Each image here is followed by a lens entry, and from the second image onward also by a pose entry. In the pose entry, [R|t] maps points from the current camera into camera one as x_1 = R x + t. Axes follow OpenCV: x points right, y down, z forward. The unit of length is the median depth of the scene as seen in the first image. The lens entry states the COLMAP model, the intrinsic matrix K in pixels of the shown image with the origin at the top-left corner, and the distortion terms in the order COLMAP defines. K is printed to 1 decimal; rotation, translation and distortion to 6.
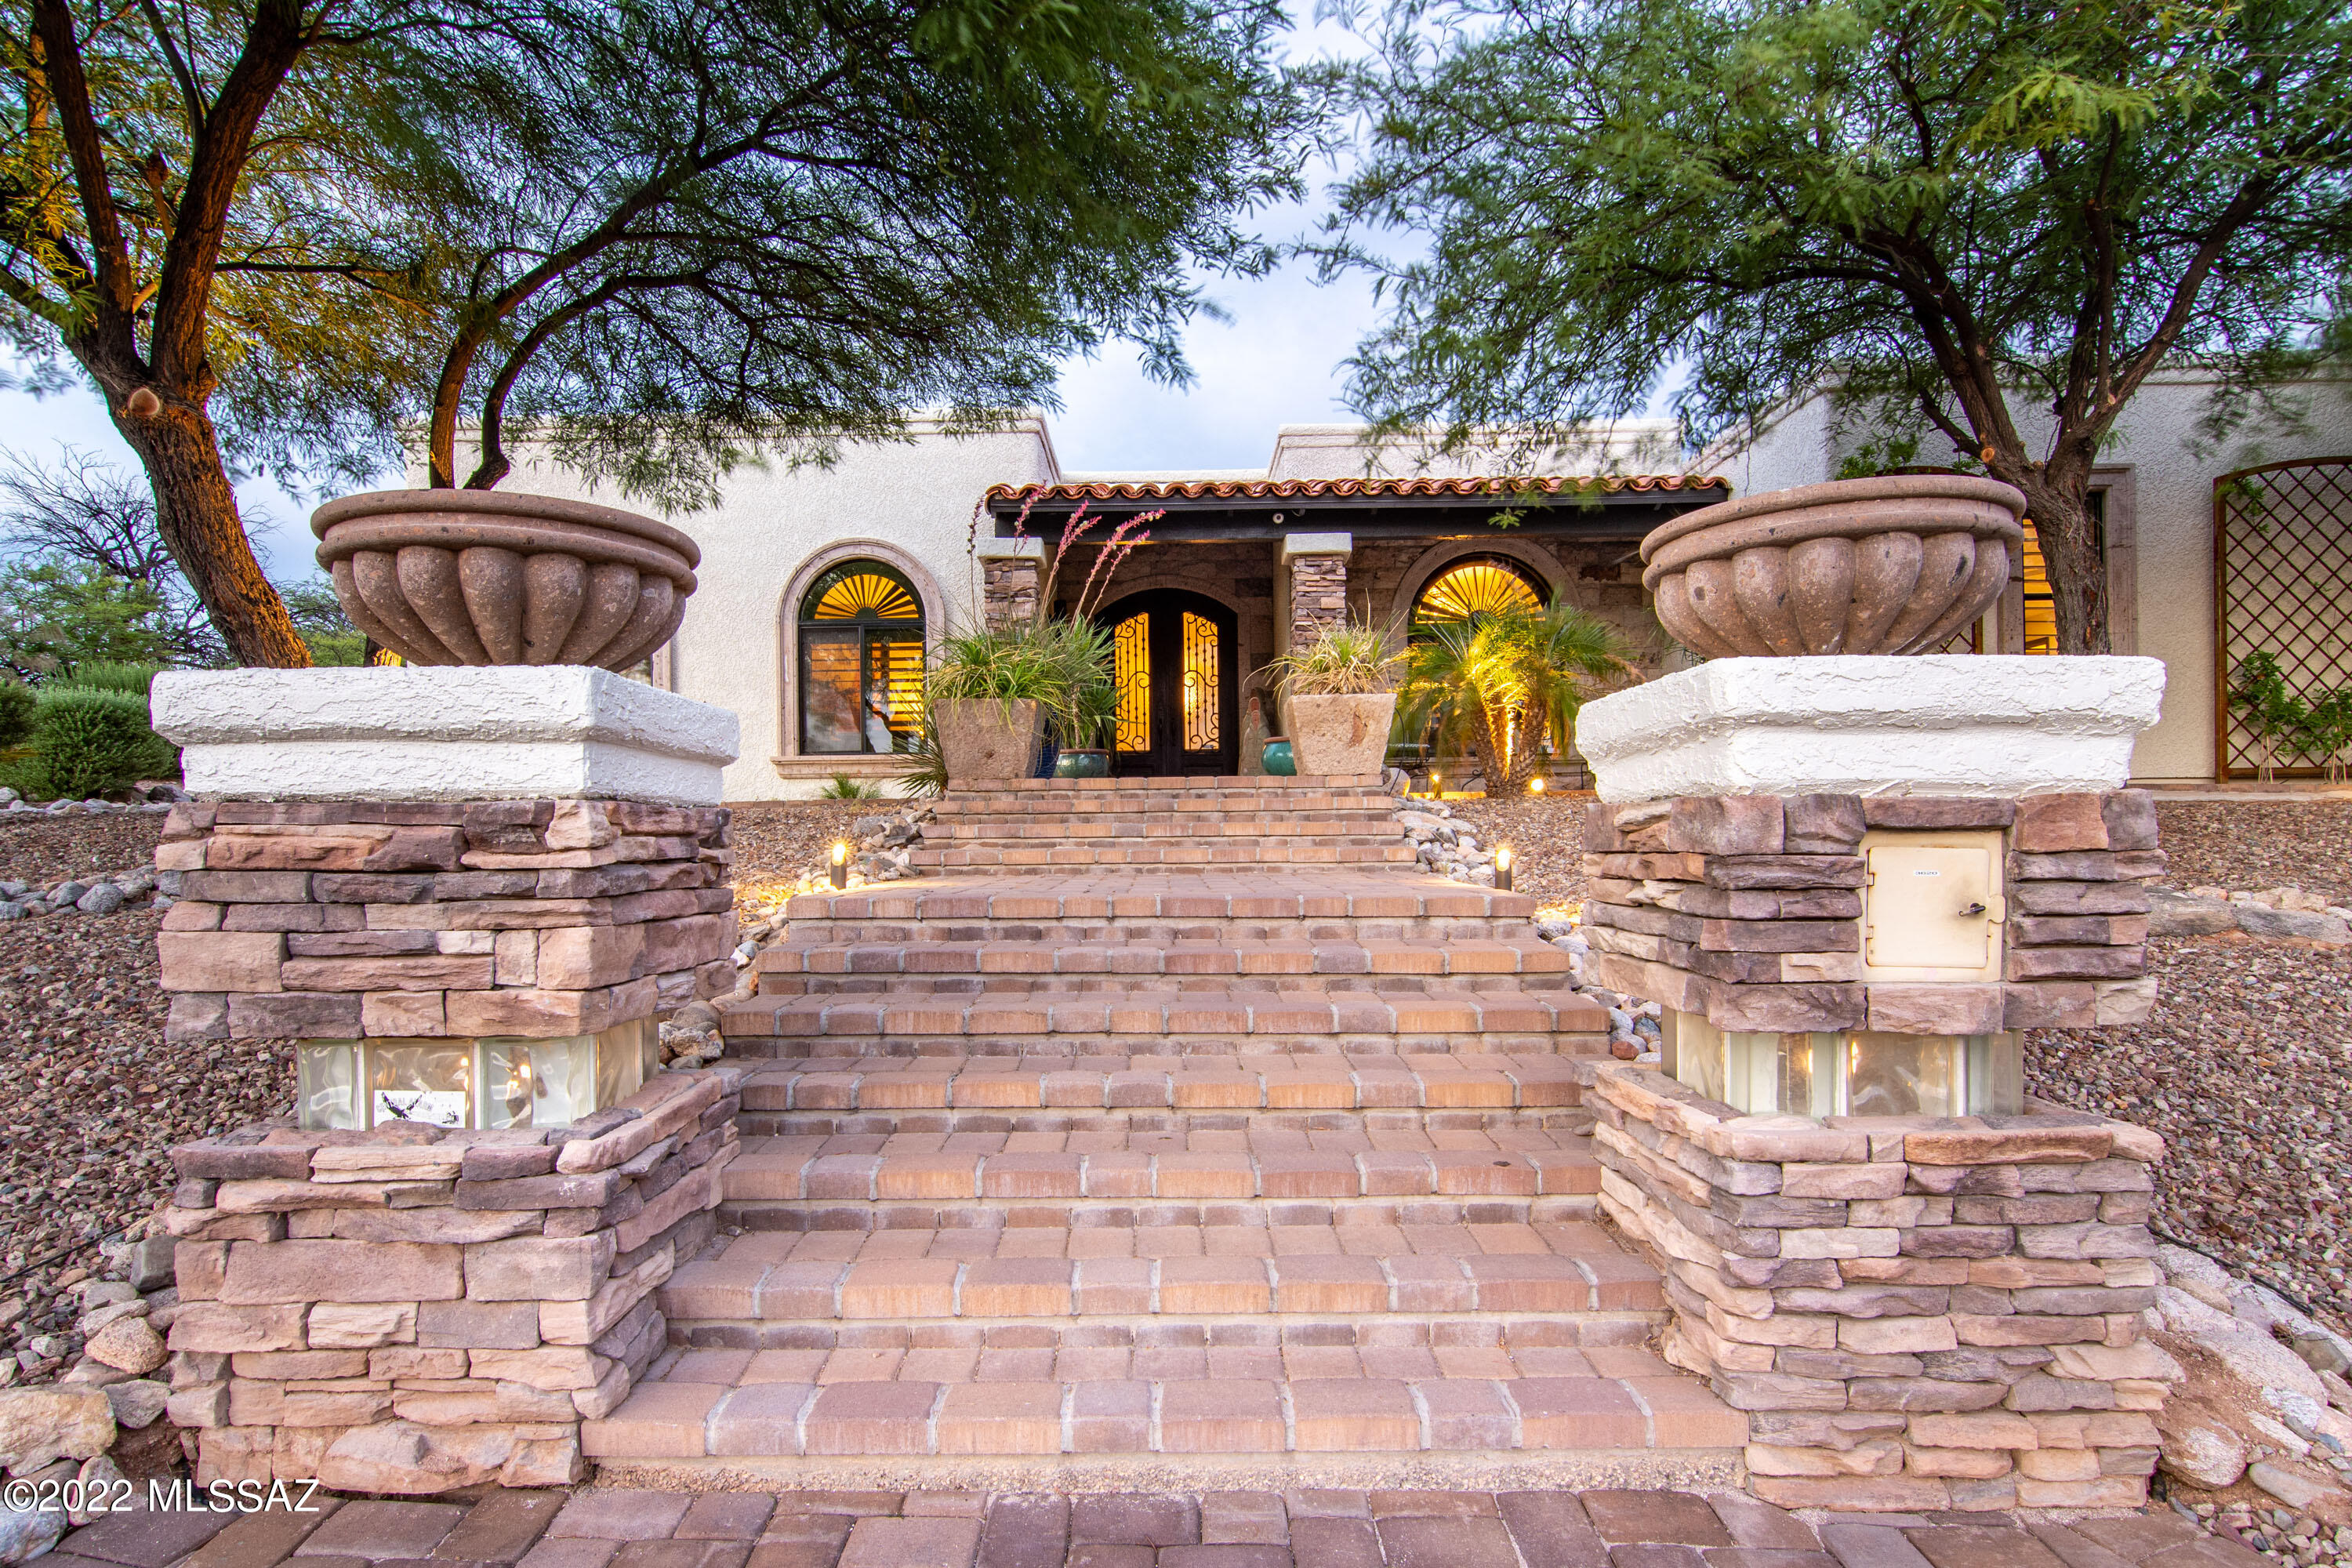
lens RADIAL K [[1236.3, 0, 1172.9], [0, 1236.3, 852.8], [0, 0, 1]] dist [-0.001368, -0.000085]
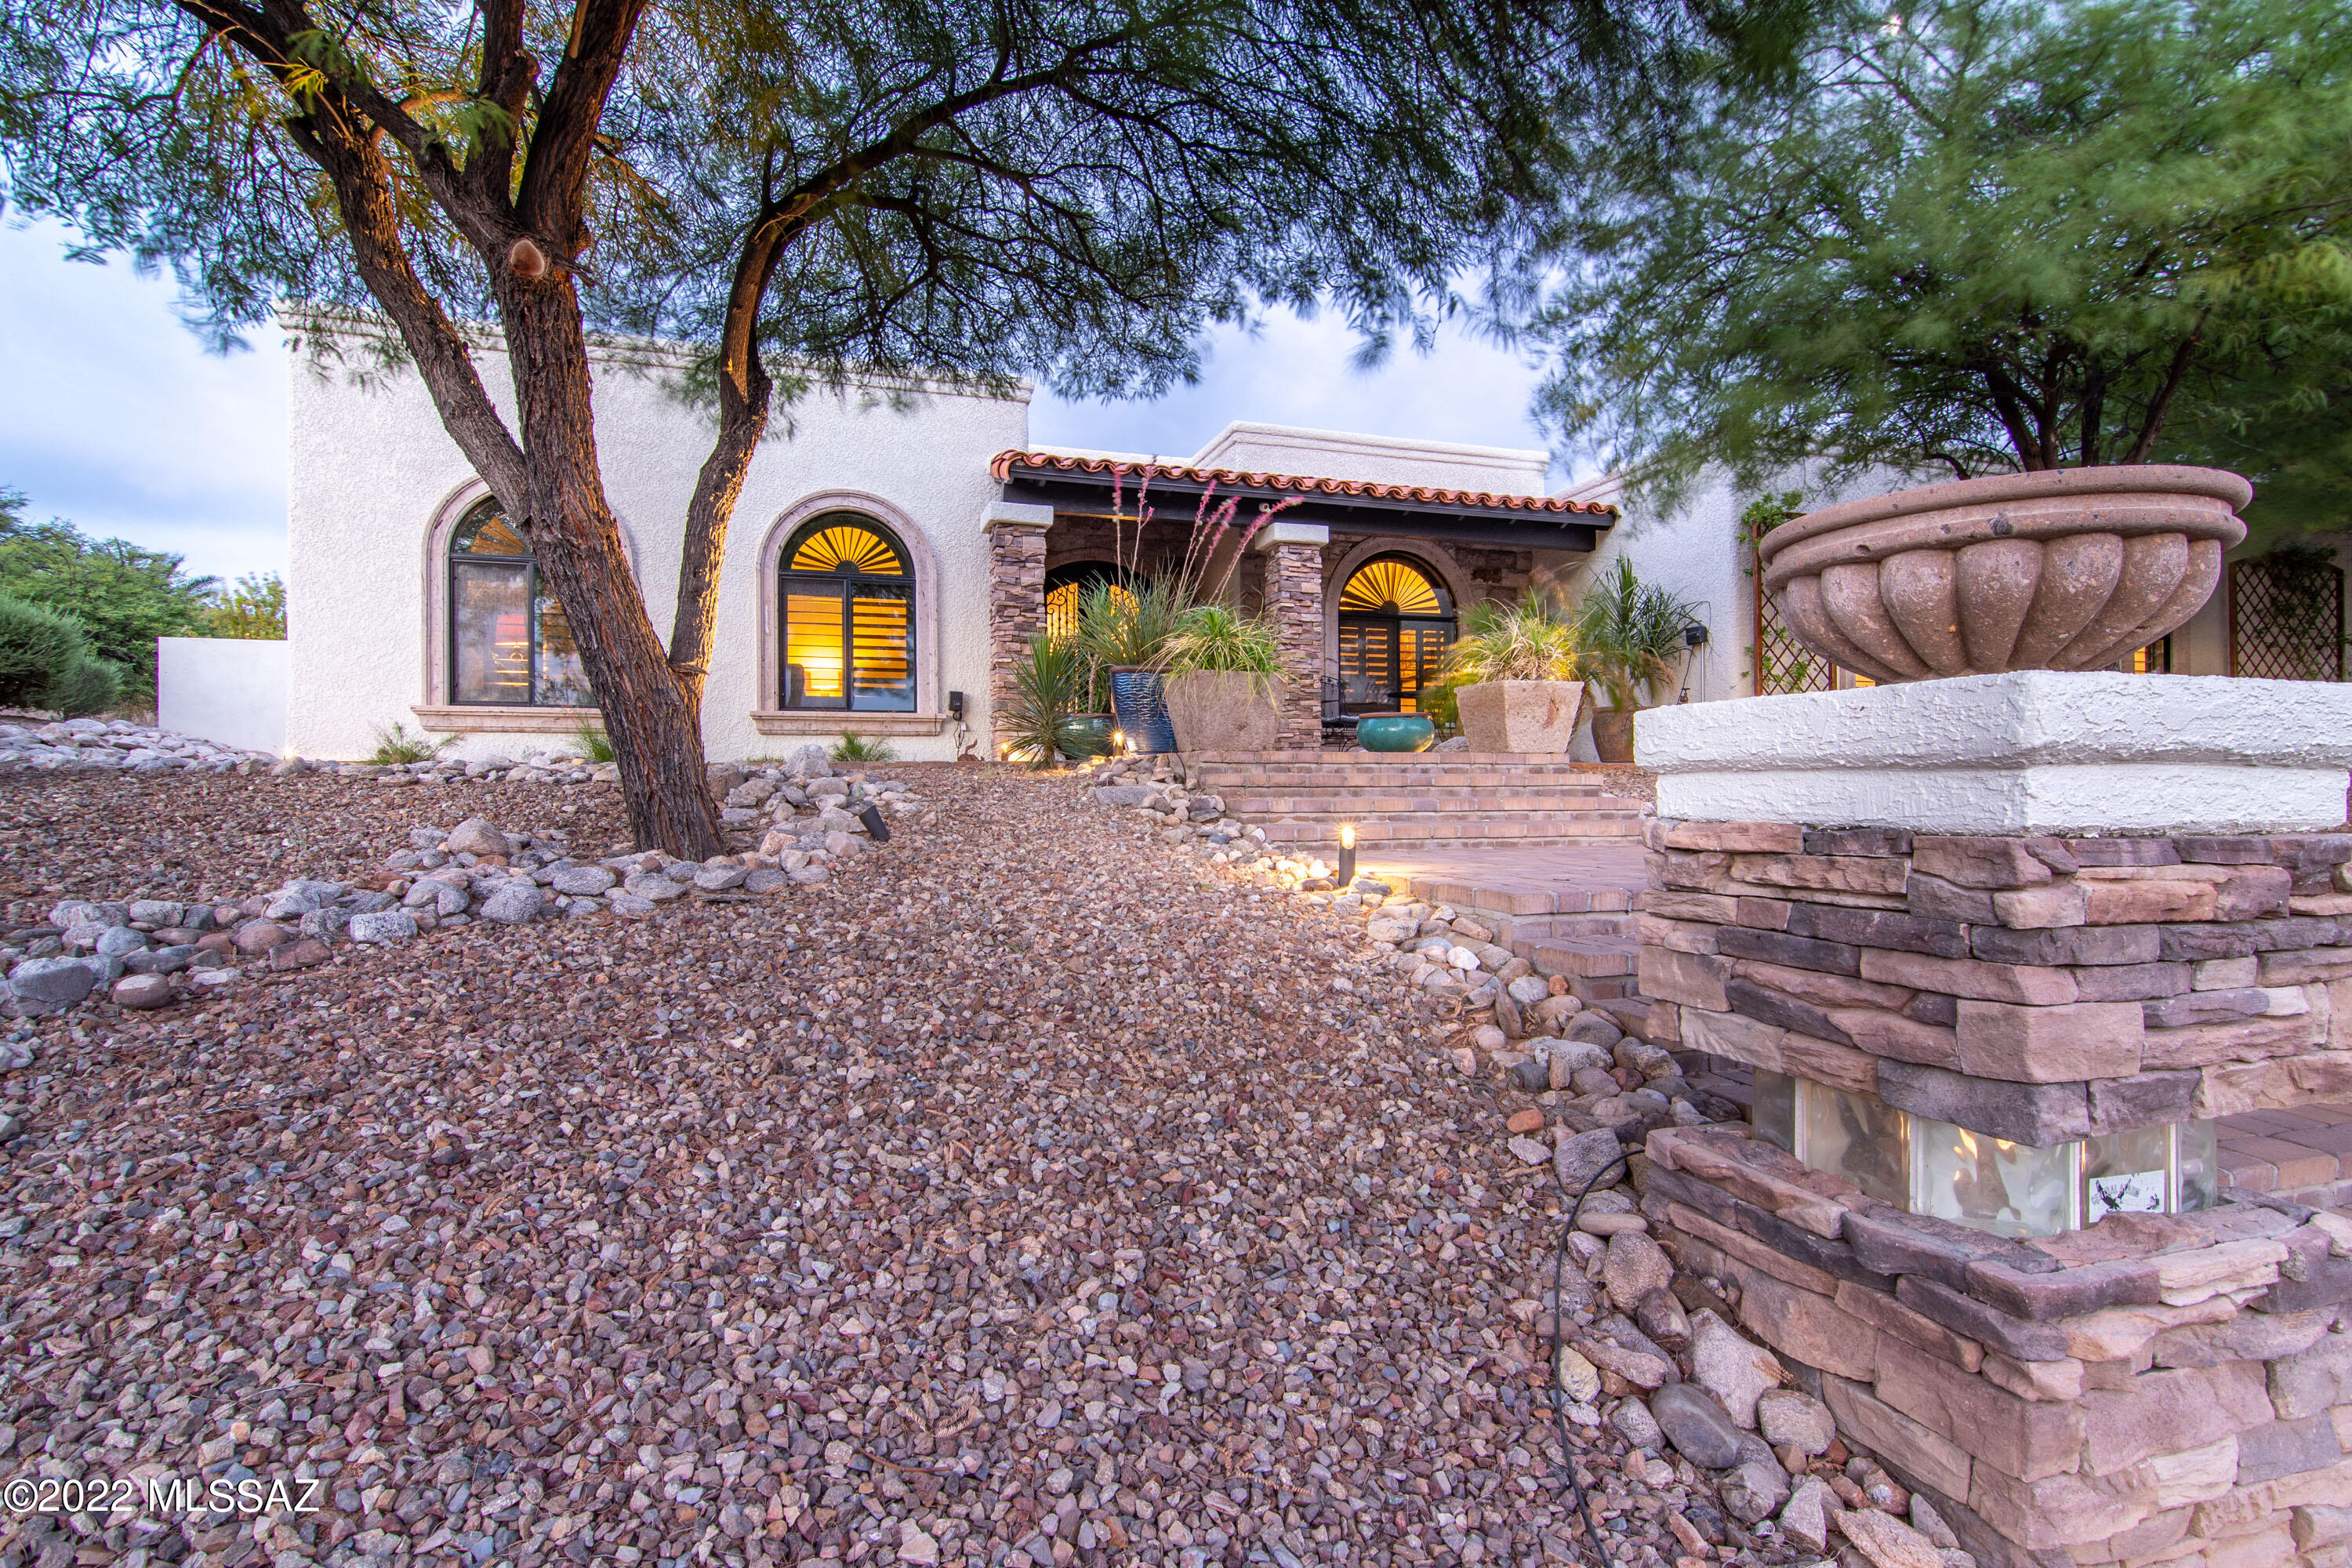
lens RADIAL K [[1105.6, 0, 1140.3], [0, 1105.6, 794.2], [0, 0, 1]] dist [-0.003472, -0.000195]
pose [[0.953187, 0.008120, 0.302272, -0.312055], [-0.007238, 0.999966, -0.004038, -0.012472], [-0.302294, 0.001661, 0.953213, 0.102374]]
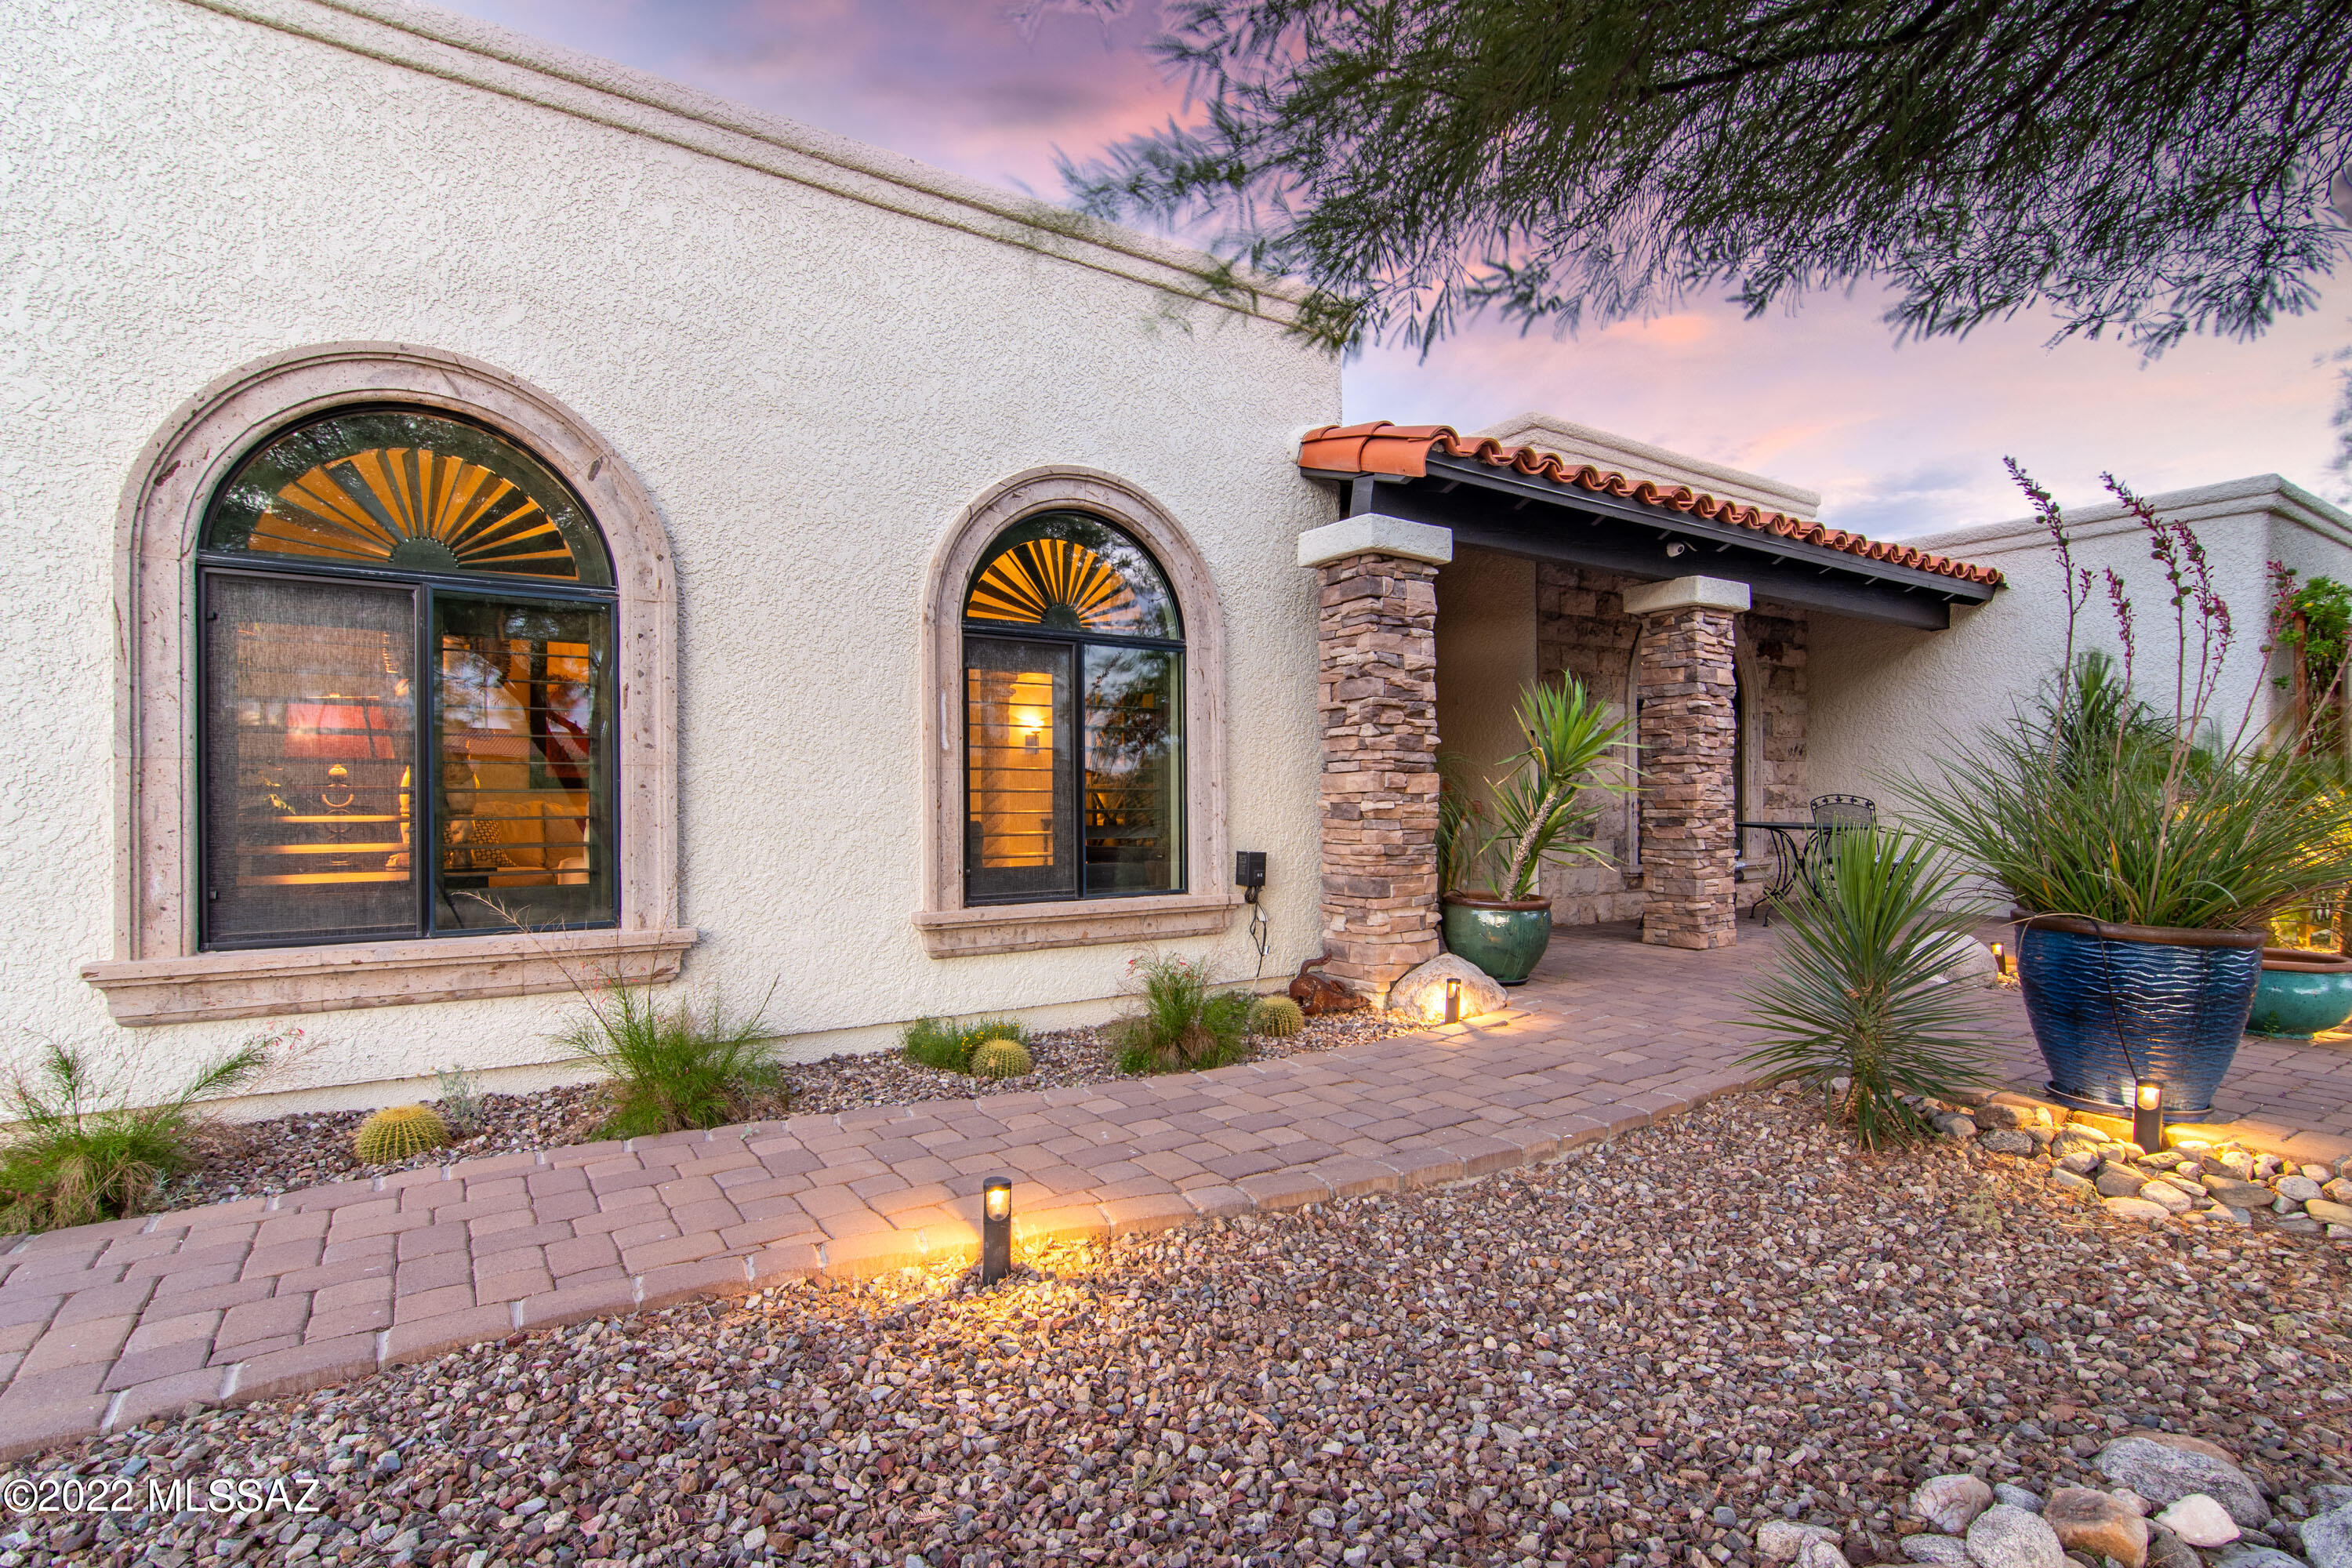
lens RADIAL K [[1105.6, 0, 1140.3], [0, 1105.6, 794.2], [0, 0, 1]] dist [-0.003472, -0.000195]
pose [[0.831149, 0.010386, 0.555953, -0.512077], [-0.007987, 0.999945, -0.006741, -0.125794], [-0.555992, 0.001162, 0.831187, 0.647861]]
